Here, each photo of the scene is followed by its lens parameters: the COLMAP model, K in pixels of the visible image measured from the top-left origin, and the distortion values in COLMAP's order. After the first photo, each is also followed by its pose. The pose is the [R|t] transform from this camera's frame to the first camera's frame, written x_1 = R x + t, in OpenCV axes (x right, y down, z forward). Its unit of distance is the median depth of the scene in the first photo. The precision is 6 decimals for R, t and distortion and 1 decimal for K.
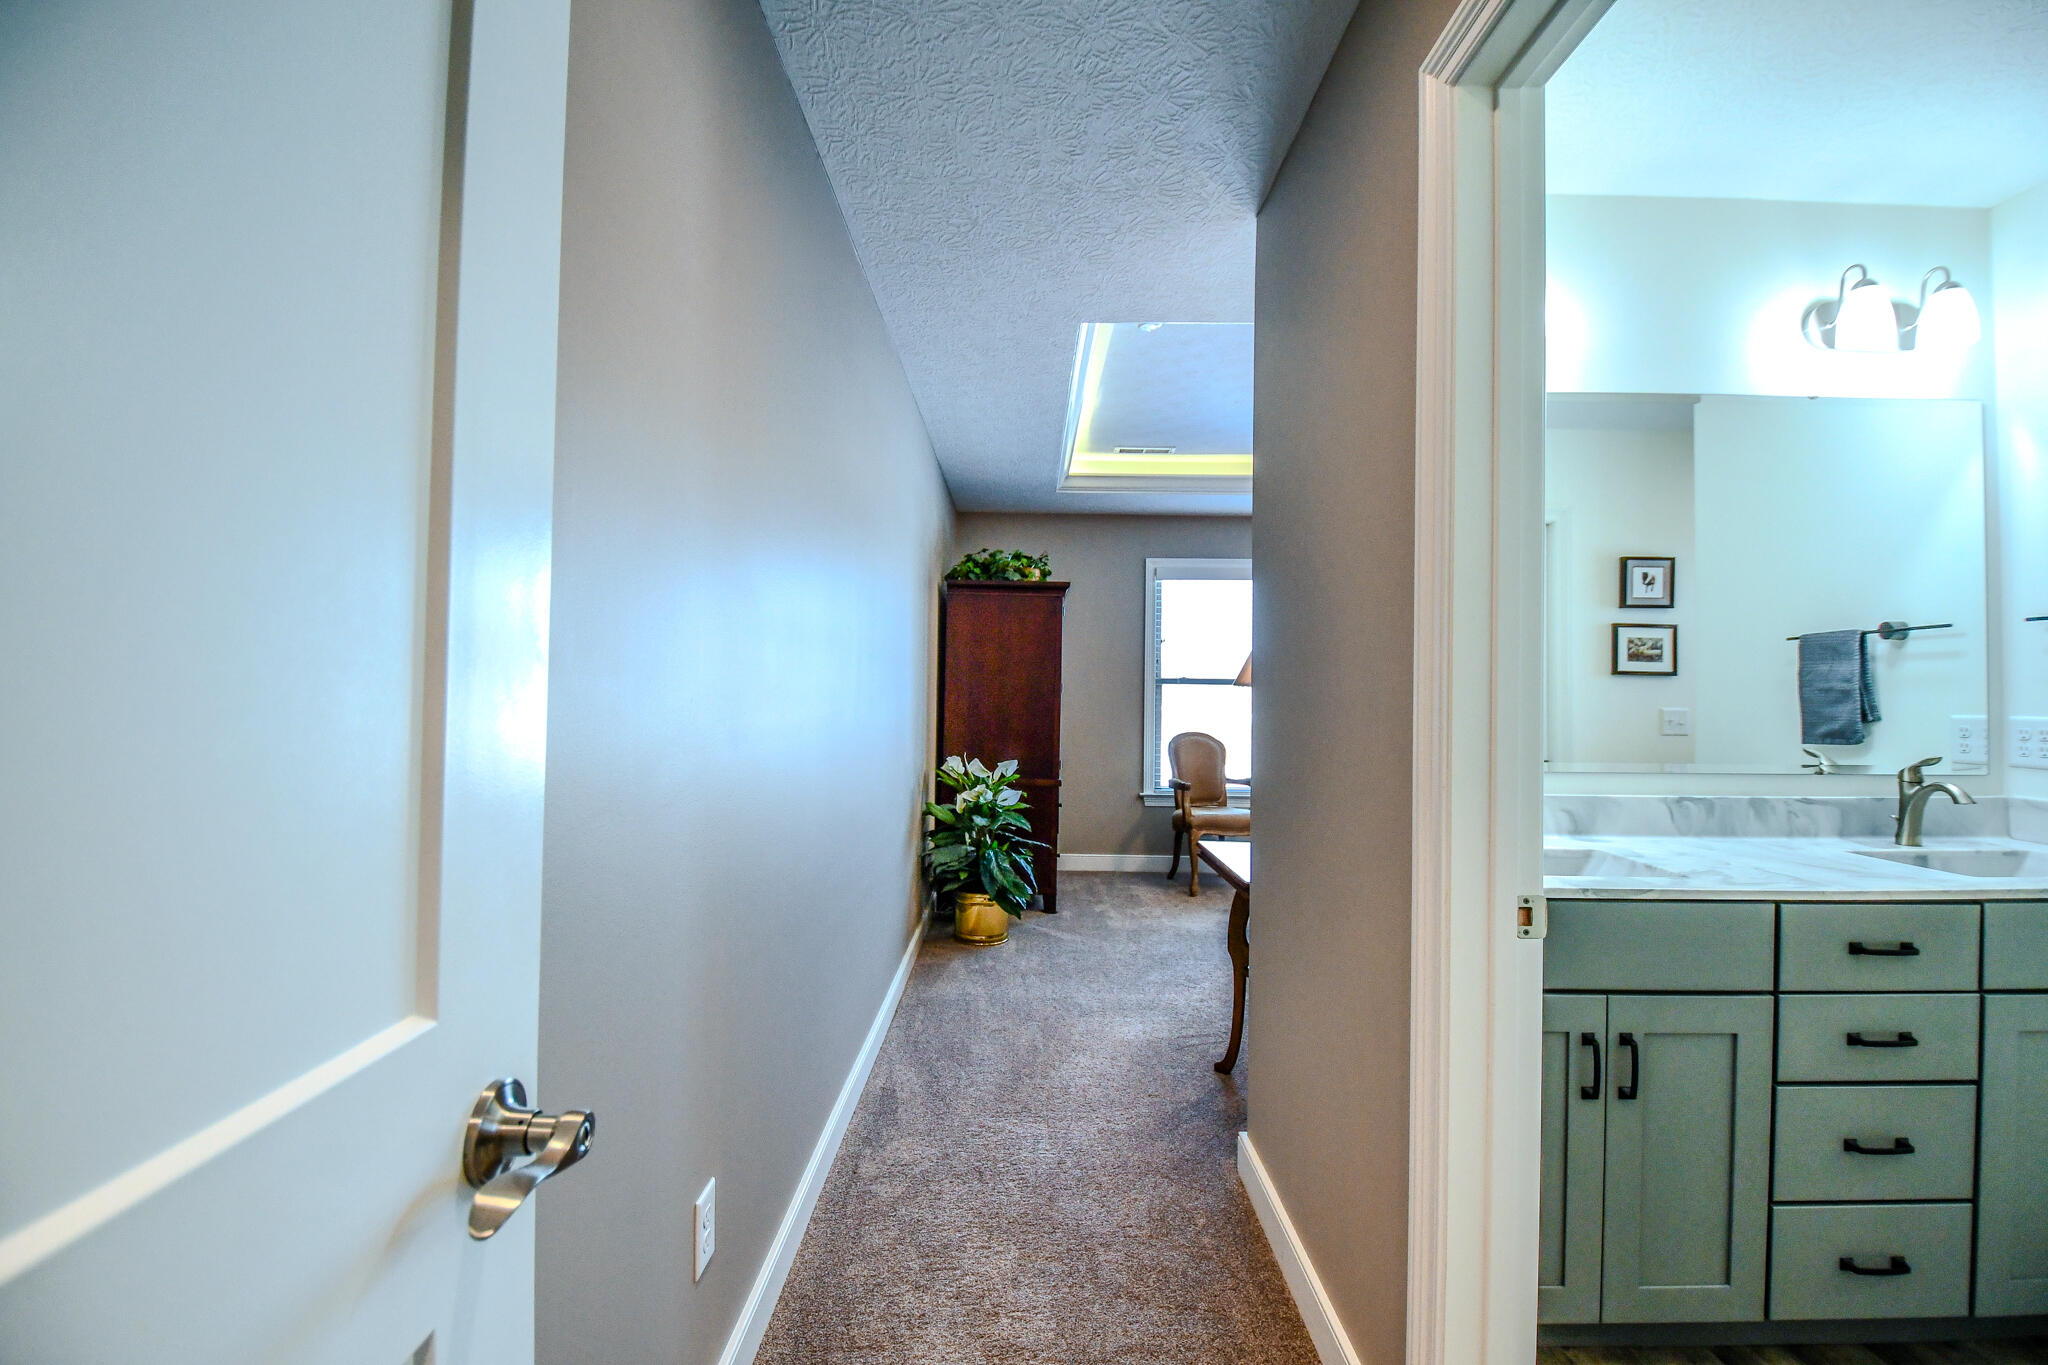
lens RADIAL K [[909.3, 0, 1027.4], [0, 909.3, 673.5], [0, 0, 1]] dist [-0.000589, -0.011514]
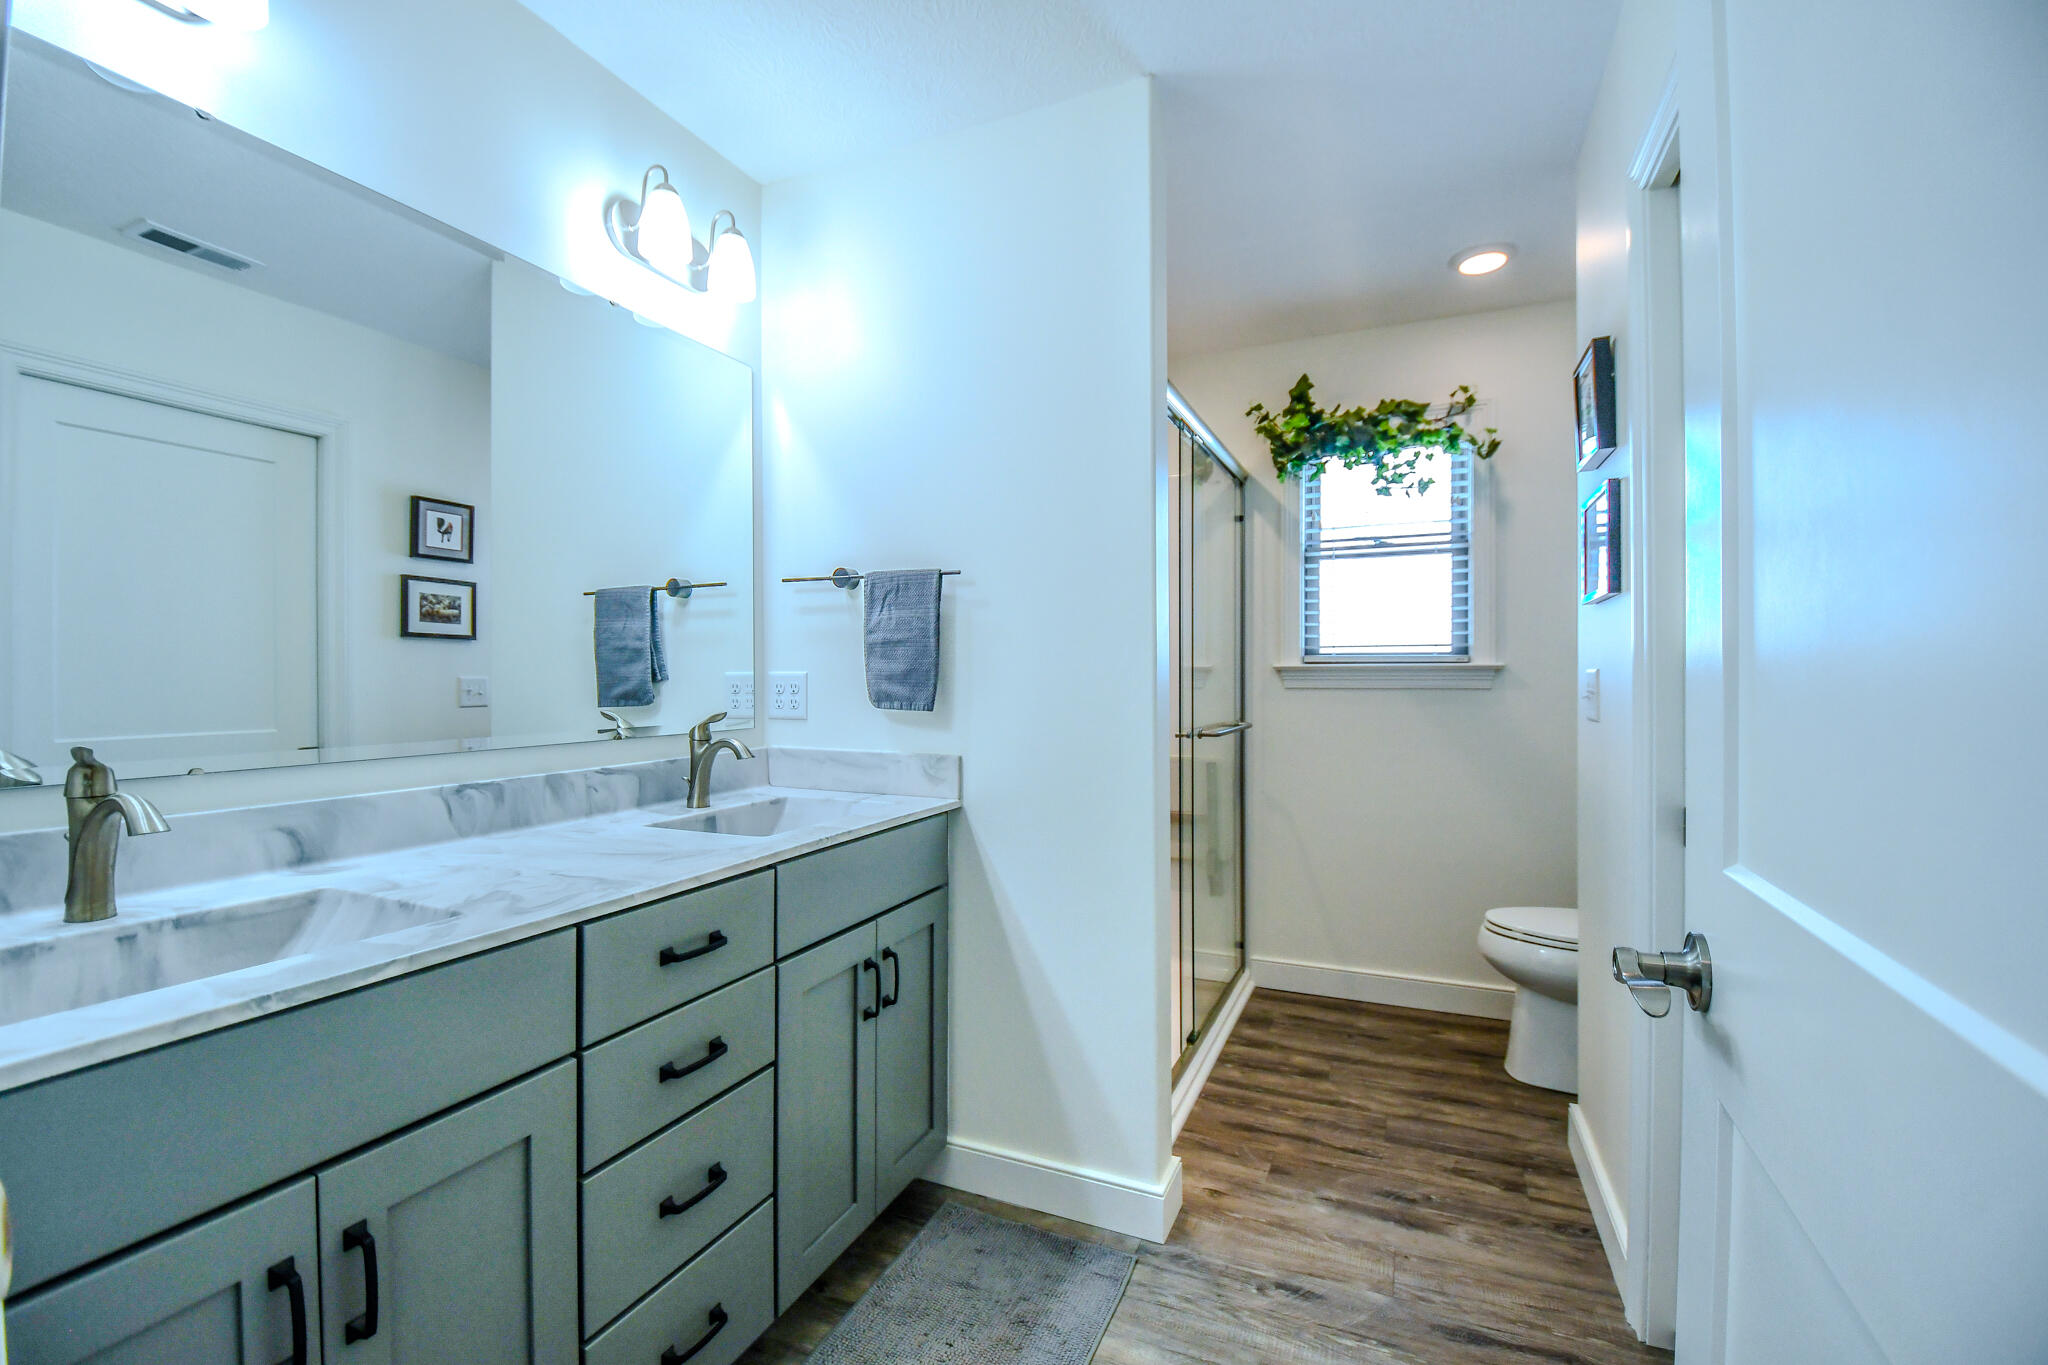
lens RADIAL K [[893.5, 0, 1009.5], [0, 893.5, 677.3], [0, 0, 1]] dist [0.005019, -0.017259]
pose [[0.410742, -0.014097, 0.911643, 0.241281], [-0.010805, 0.999735, 0.020327, 0.029596], [-0.911688, -0.018199, 0.410481, 0.295830]]
